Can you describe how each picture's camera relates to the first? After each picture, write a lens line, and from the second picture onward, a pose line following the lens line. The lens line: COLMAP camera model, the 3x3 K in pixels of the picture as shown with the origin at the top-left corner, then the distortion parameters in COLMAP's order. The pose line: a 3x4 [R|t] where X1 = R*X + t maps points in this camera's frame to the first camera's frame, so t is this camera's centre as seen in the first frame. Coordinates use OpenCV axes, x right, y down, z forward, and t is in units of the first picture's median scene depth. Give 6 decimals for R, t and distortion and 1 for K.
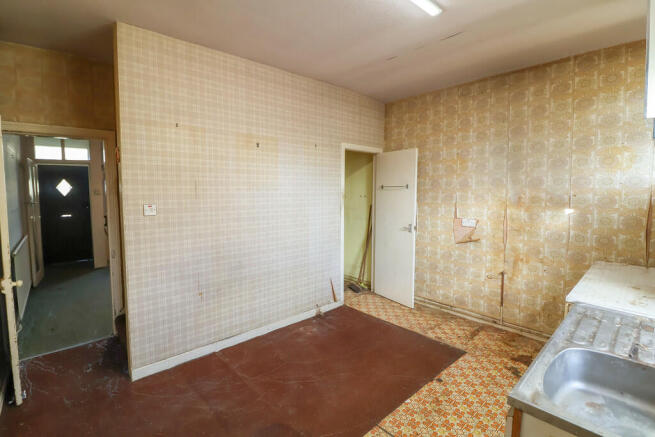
lens RADIAL K [[303.0, 0, 323.1], [0, 303.0, 217.2], [0, 0, 1]] dist [-0.006331, -0.001255]
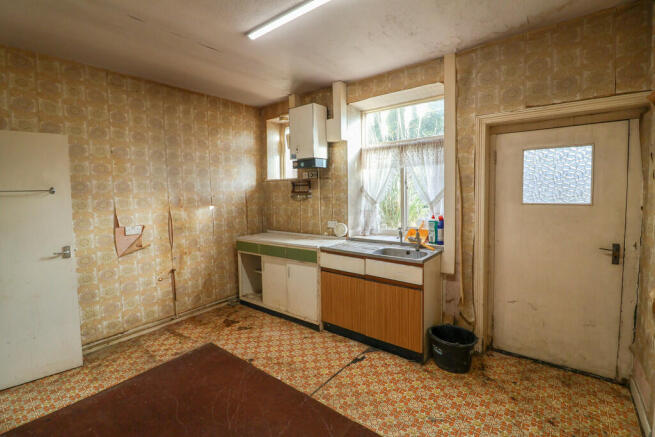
lens RADIAL K [[303.0, 0, 324.8], [0, 303.0, 214.5], [0, 0, 1]] dist [-0.006331, -0.001255]
pose [[-0.166292, -0.078276, 0.982965, -0.535260], [0.107819, 0.989424, 0.097030, -0.058176], [-0.980164, 0.122117, -0.156094, 0.614895]]
